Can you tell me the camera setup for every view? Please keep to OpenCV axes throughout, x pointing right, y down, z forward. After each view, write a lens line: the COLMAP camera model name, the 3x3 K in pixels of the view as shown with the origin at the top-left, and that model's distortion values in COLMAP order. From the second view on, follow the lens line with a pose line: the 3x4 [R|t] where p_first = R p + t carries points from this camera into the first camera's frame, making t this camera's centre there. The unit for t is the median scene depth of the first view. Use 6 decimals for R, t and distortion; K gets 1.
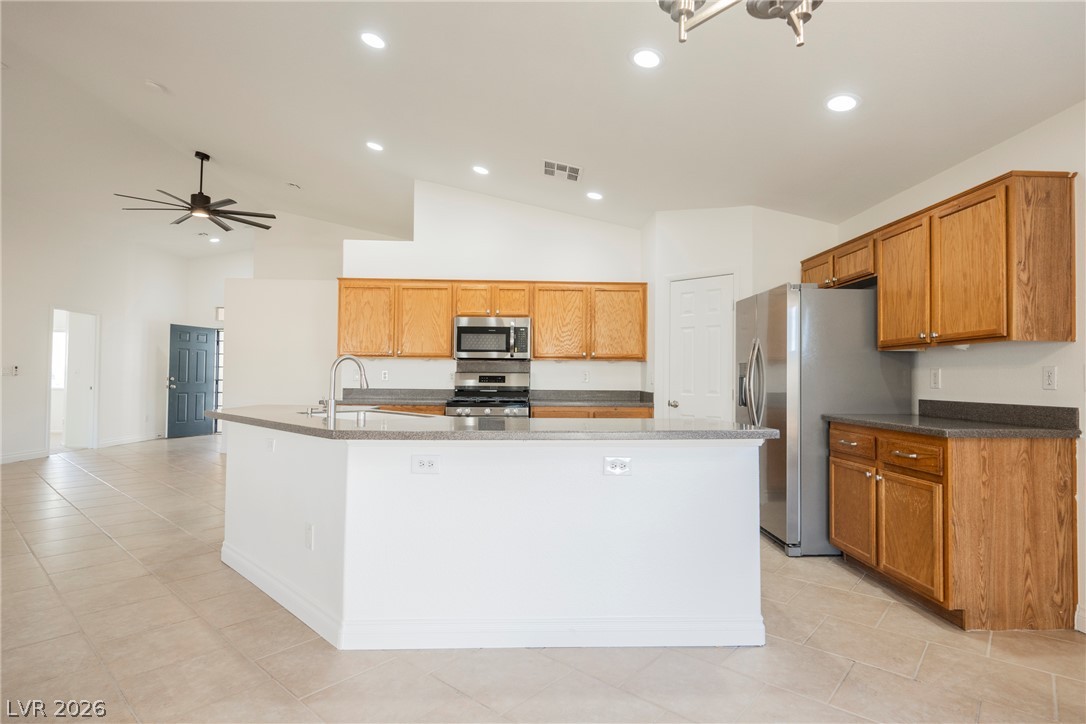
lens RADIAL K [[558.6, 0, 541.9], [0, 558.6, 365.4], [0, 0, 1]] dist [0.006579, 0.000728]
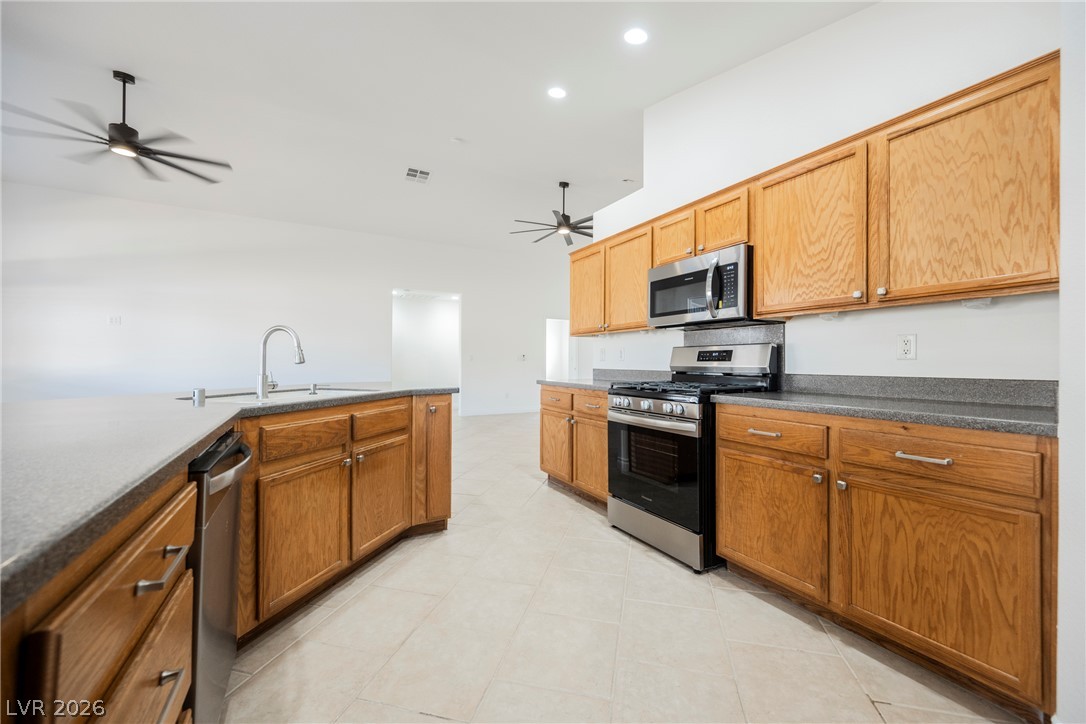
lens RADIAL K [[424.6, 0, 543.1], [0, 424.6, 357.4], [0, 0, 1]] dist [0.001777, 0.000575]
pose [[0.458959, -0.016717, -0.888300, 0.259066], [0.017451, 0.999800, -0.009798, 0.028430], [0.888286, -0.011005, 0.459159, 0.620412]]
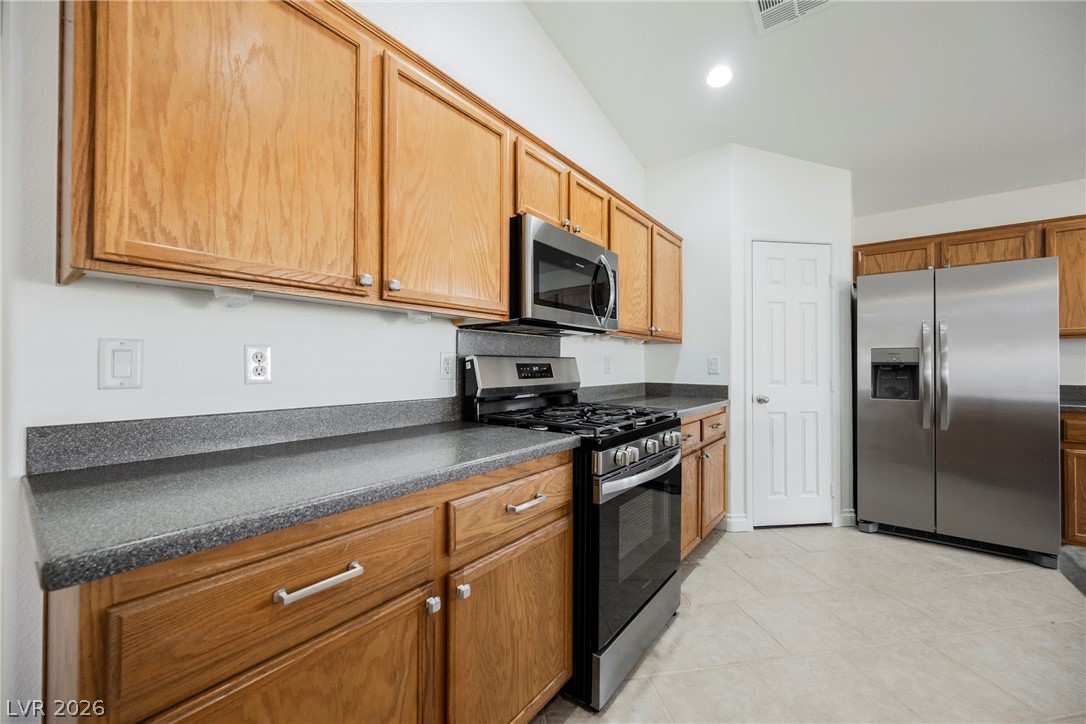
lens RADIAL K [[424.6, 0, 543.9], [0, 424.6, 363.2], [0, 0, 1]] dist [0.001777, 0.000575]
pose [[0.625593, -0.001733, 0.780148, -0.376776], [-0.014140, 0.999808, 0.013560, 0.013565], [-0.780021, -0.019515, 0.625449, 0.791117]]
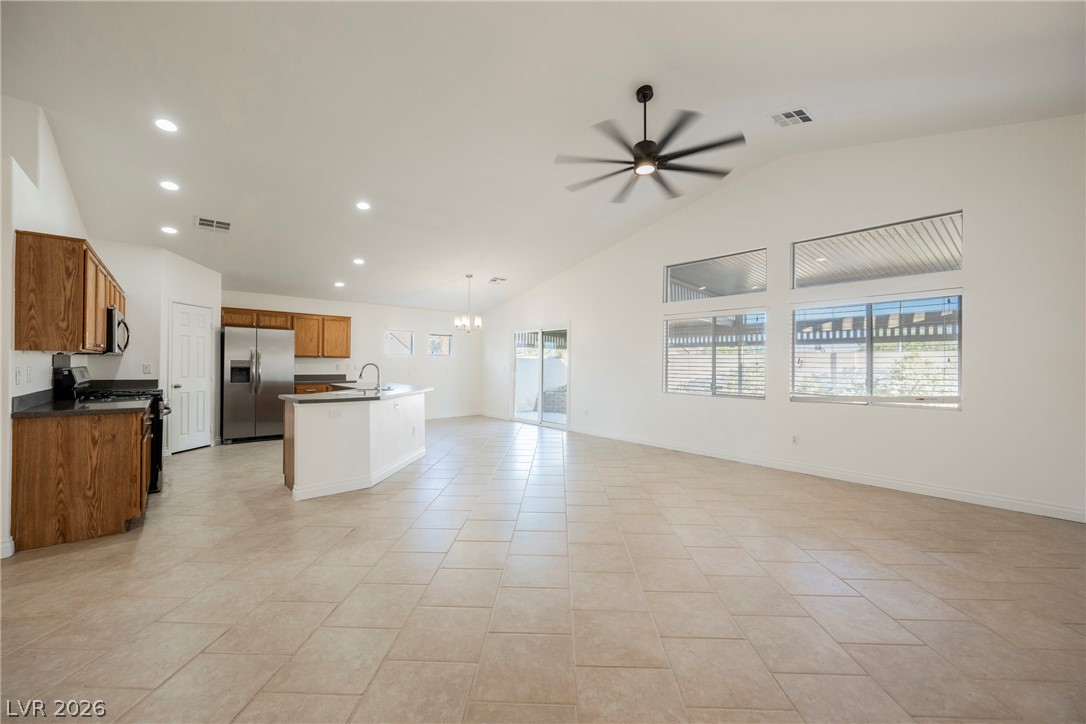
lens RADIAL K [[424.6, 0, 540.5], [0, 424.6, 360.1], [0, 0, 1]] dist [0.001777, 0.000575]
pose [[-0.635985, -0.008230, 0.771657, -1.138652], [-0.033779, 0.999282, -0.017182, -0.012061], [-0.770962, -0.036994, -0.635806, 0.890550]]
